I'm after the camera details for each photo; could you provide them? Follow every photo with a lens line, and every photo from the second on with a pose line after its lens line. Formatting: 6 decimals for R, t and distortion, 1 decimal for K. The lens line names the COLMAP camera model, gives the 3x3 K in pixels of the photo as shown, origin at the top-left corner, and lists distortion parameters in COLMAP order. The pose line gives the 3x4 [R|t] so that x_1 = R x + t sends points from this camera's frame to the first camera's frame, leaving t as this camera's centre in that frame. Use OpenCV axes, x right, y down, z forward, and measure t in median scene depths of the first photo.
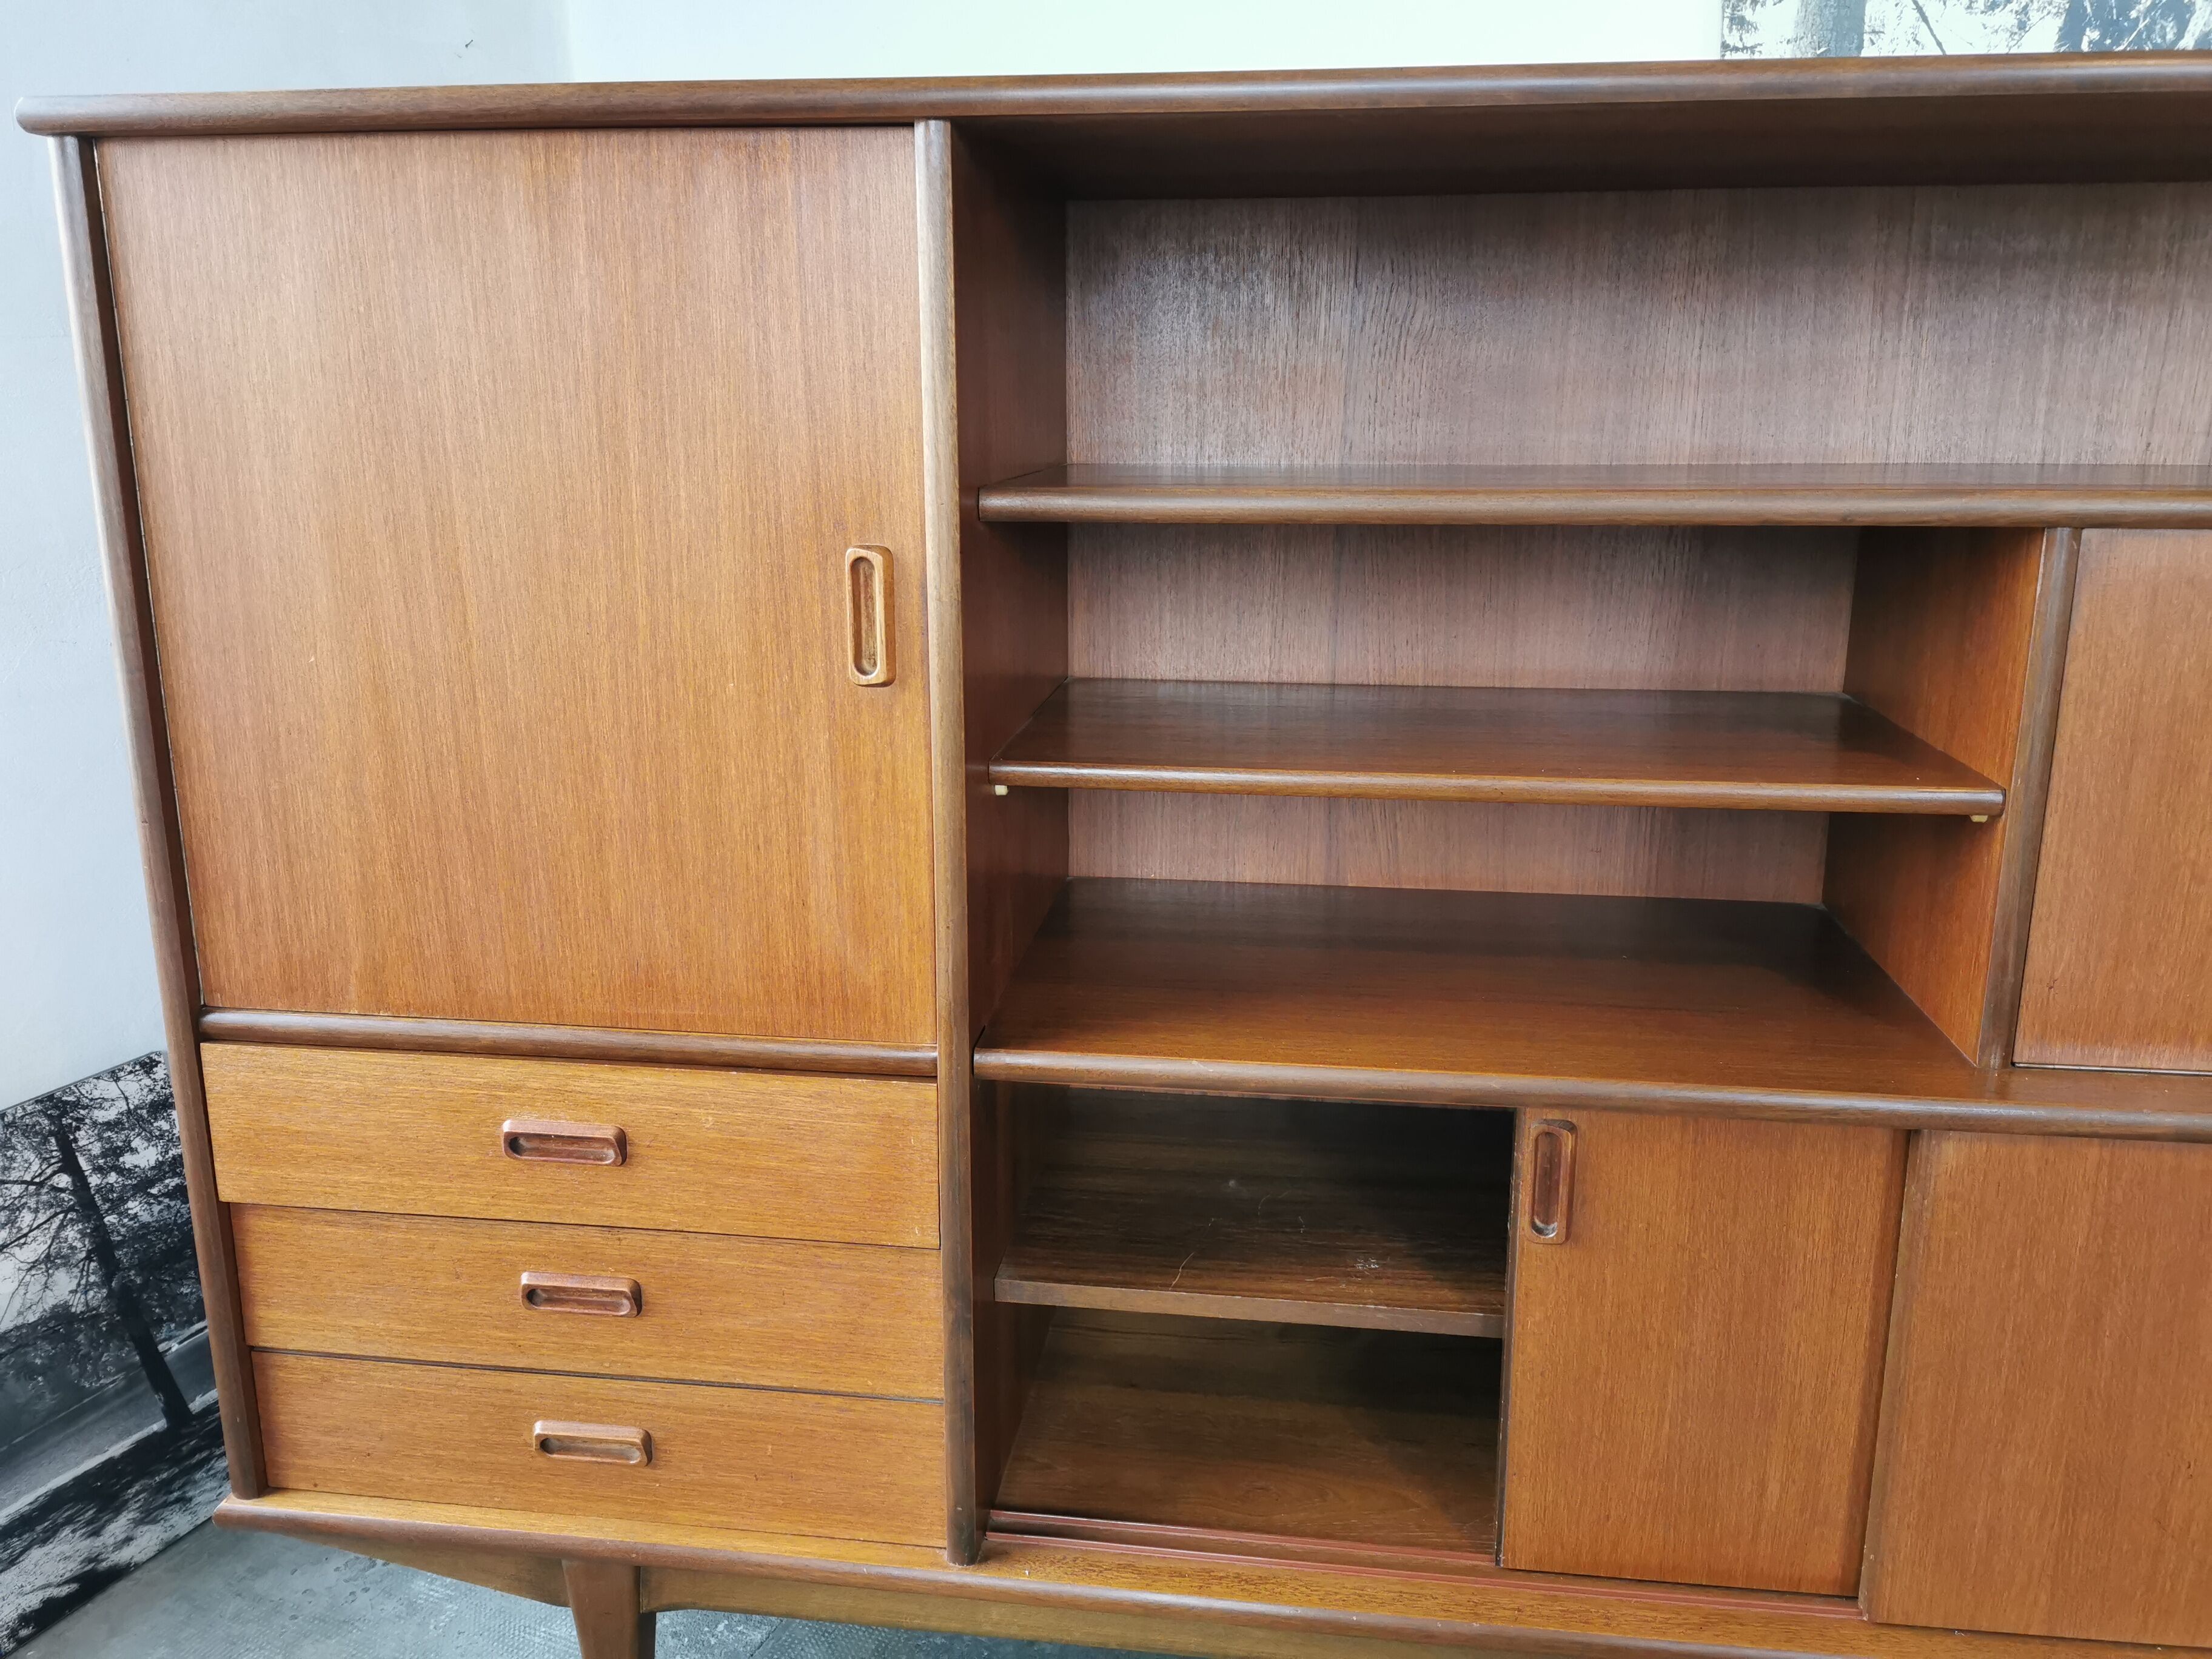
lens RADIAL K [[1708.2, 0, 1107.8], [0, 1708.2, 809.8], [0, 0, 1]] dist [0.060669, -0.083465]
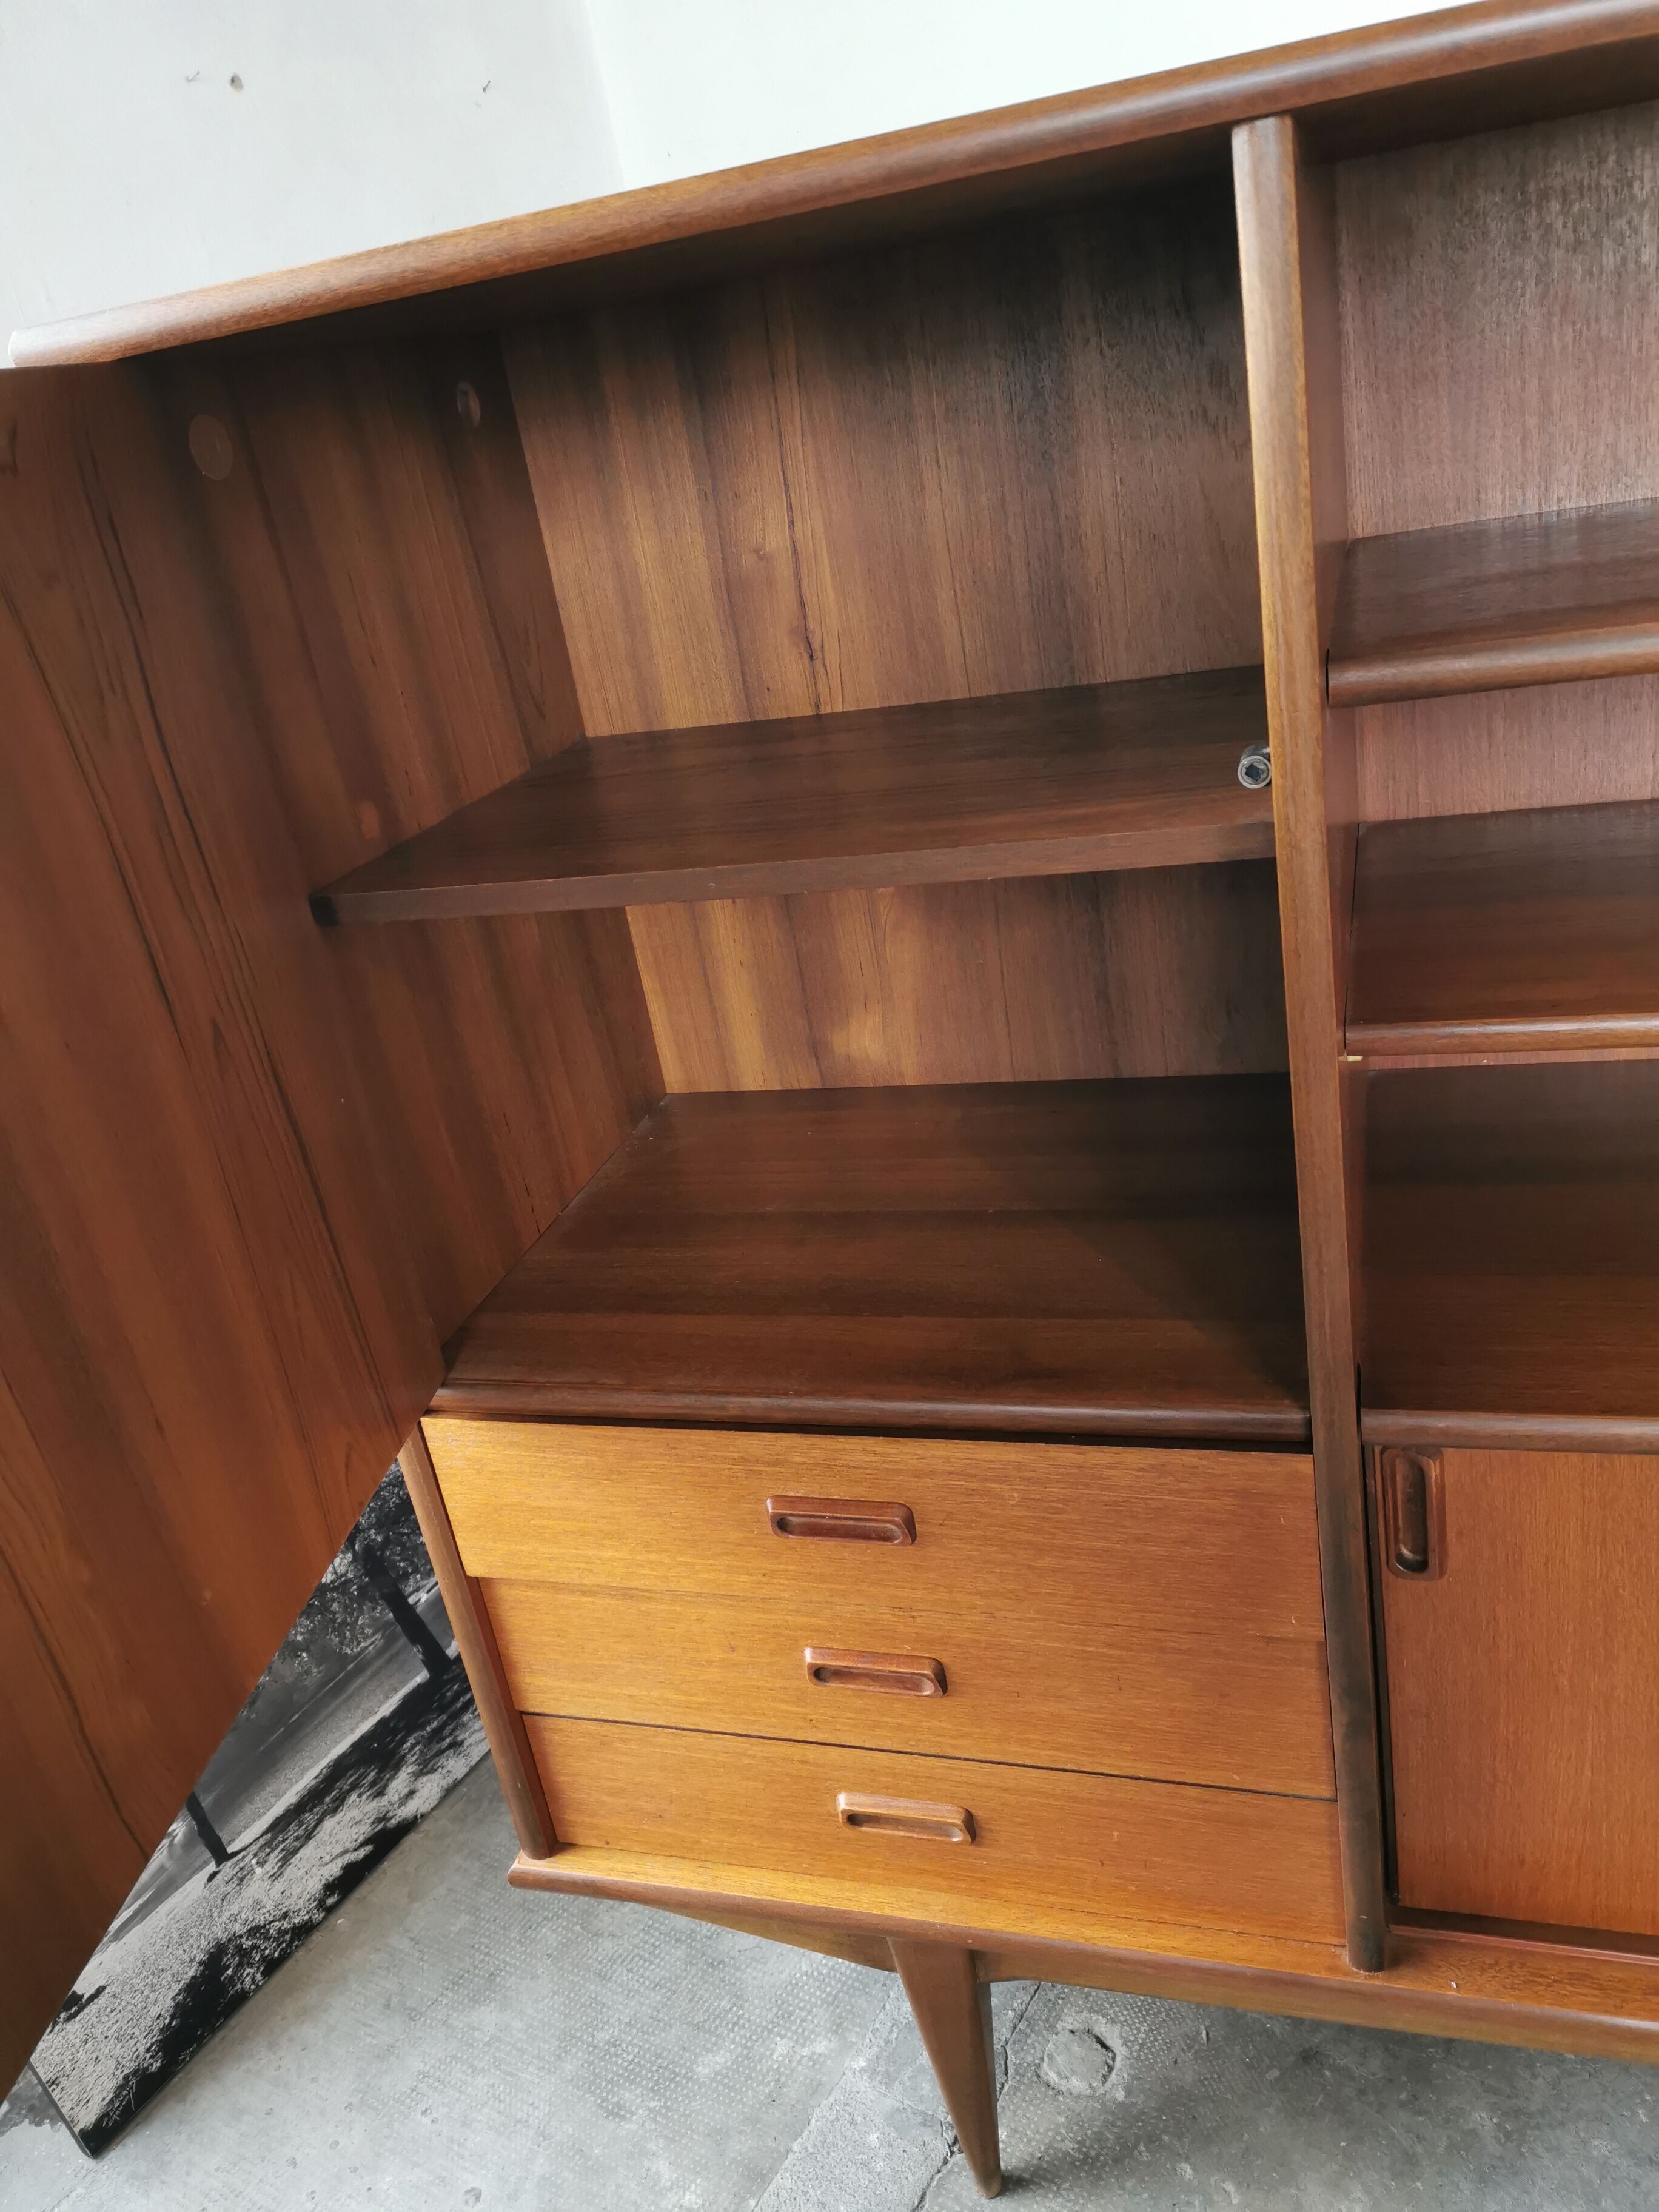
lens RADIAL K [[1712.8, 0, 815.1], [0, 1712.8, 1108.9], [0, 0, 1]] dist [0.081003, -0.128830]
pose [[0.971817, -0.085498, -0.219684, -0.123260], [0.124489, 0.977502, 0.170270, -0.139557], [0.200184, -0.192820, 0.960597, 0.226630]]
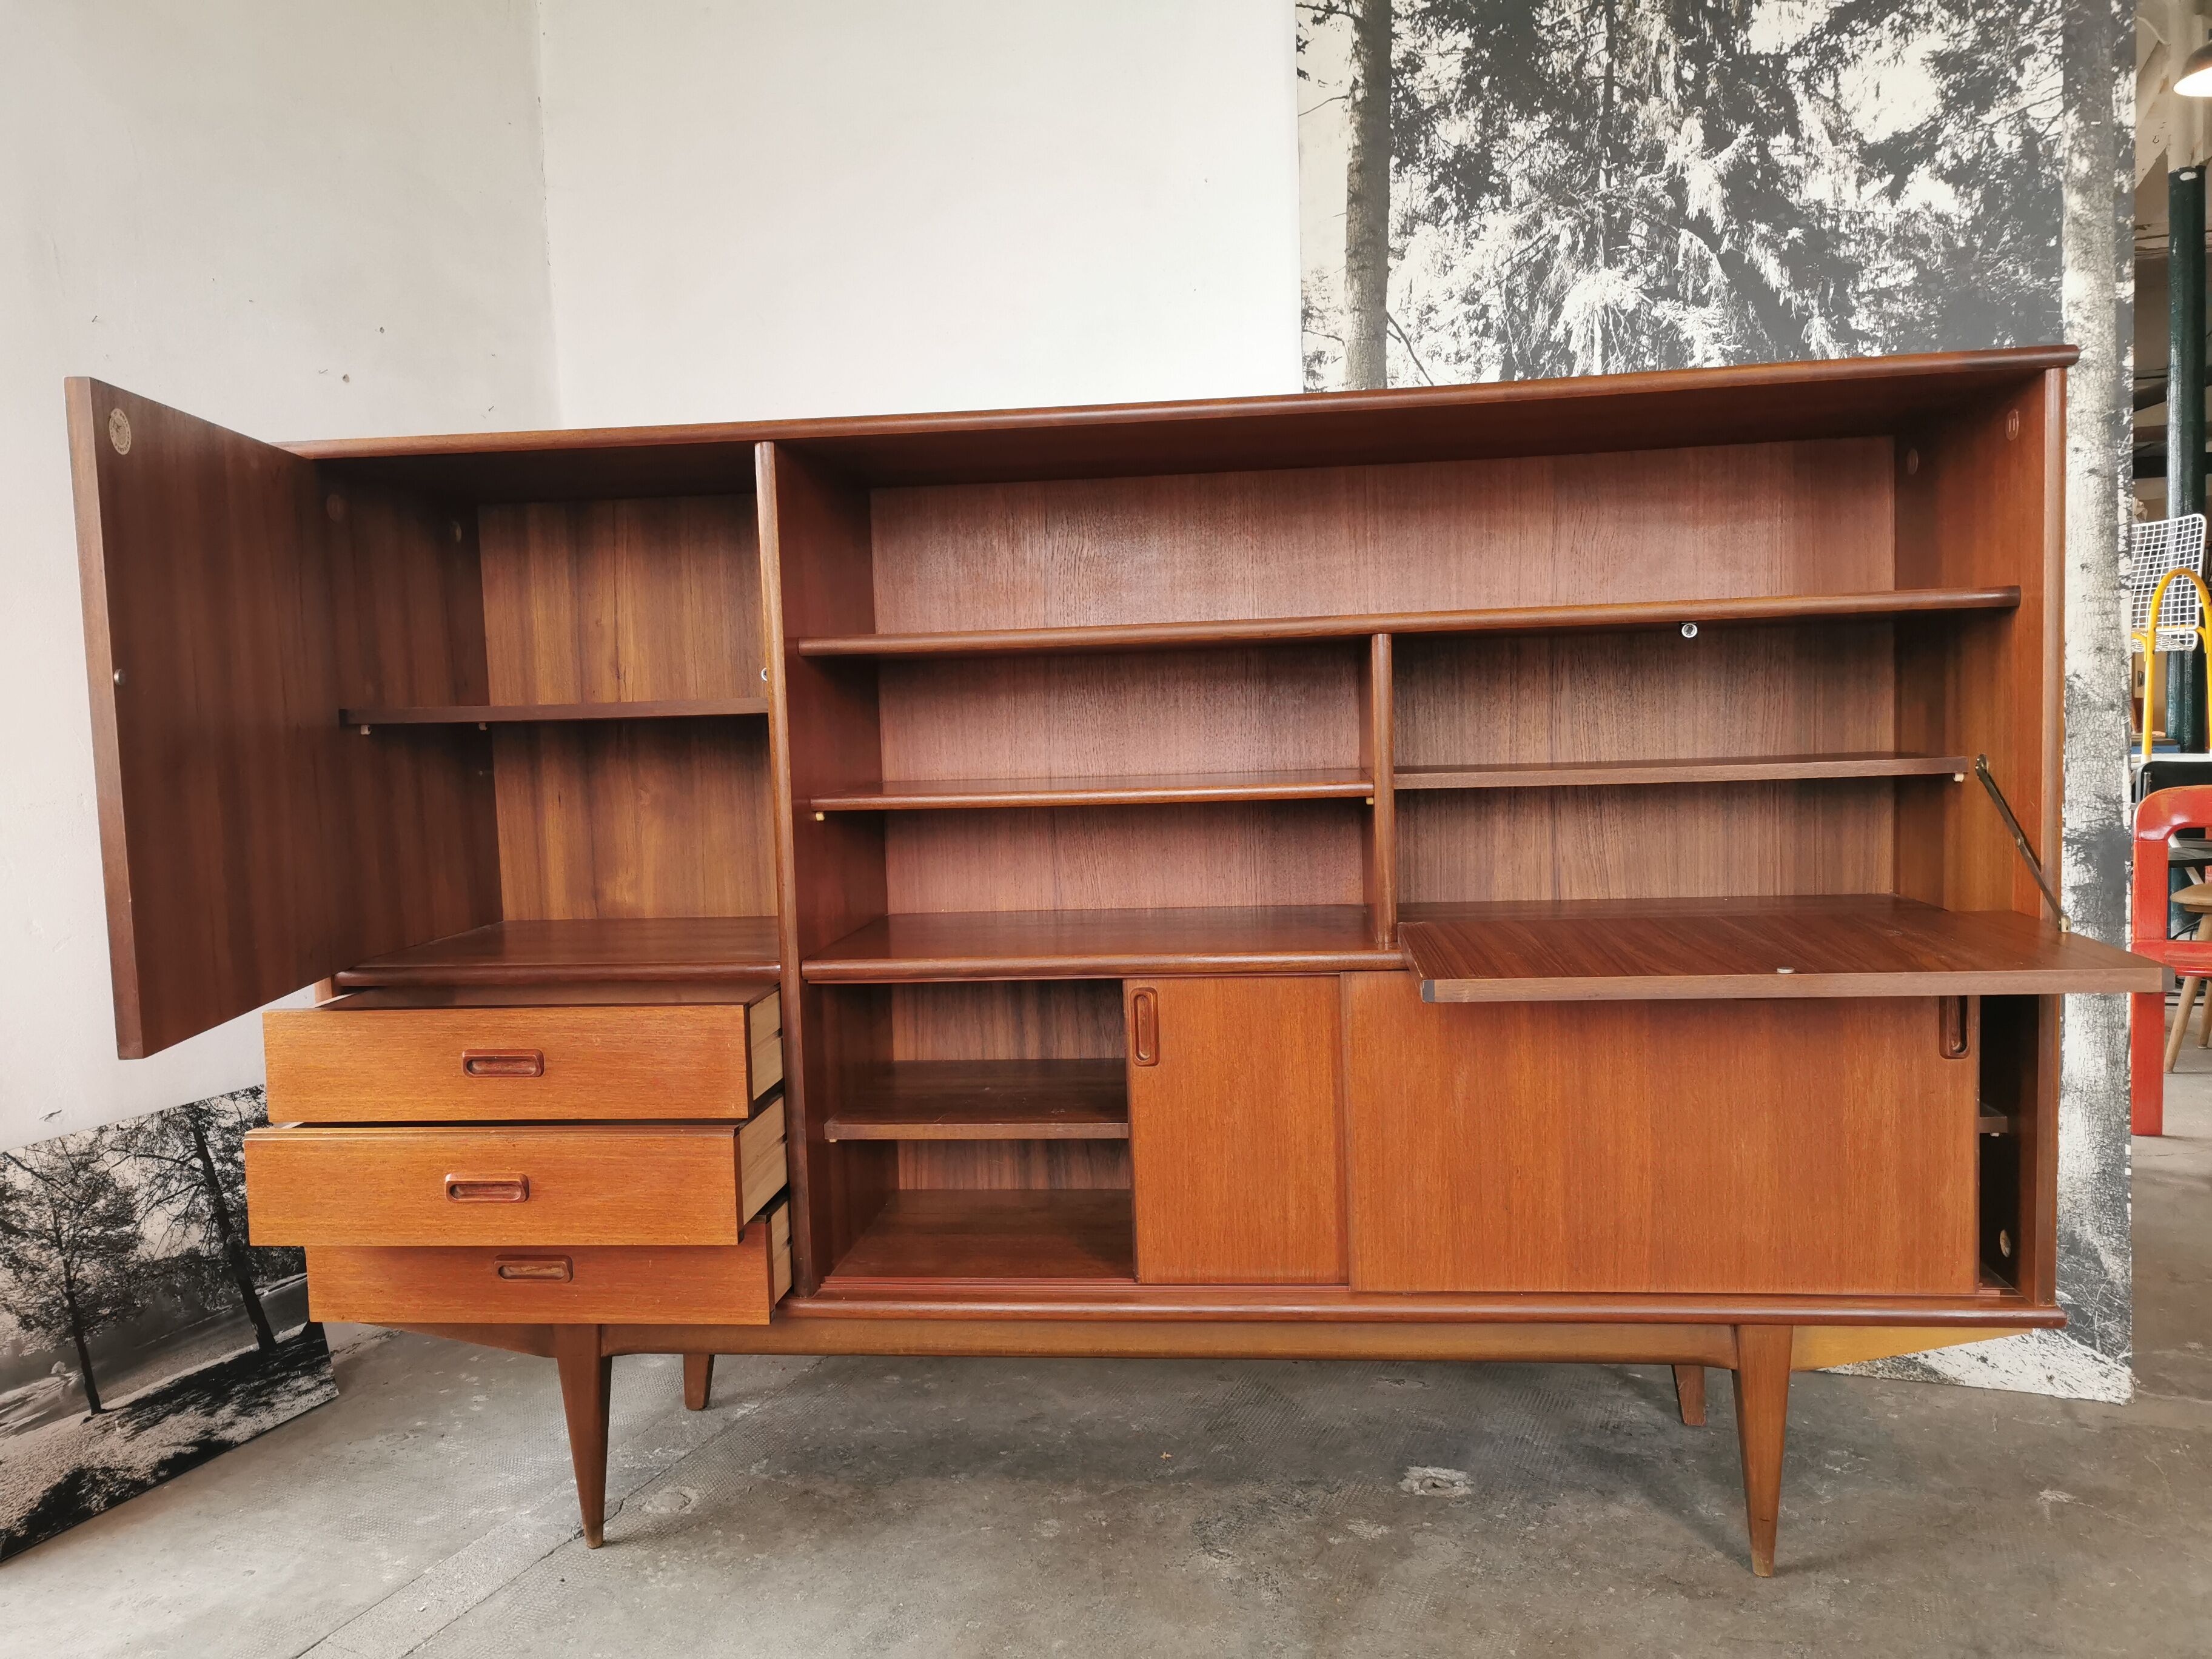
lens RADIAL K [[1701.1, 0, 1103.2], [0, 1701.1, 842.0], [0, 0, 1]] dist [0.090892, -0.137516]
pose [[0.999142, -0.035239, 0.021754, 0.173604], [0.038243, 0.986665, -0.158206, 0.281431], [-0.015889, 0.158903, 0.987166, -0.647243]]
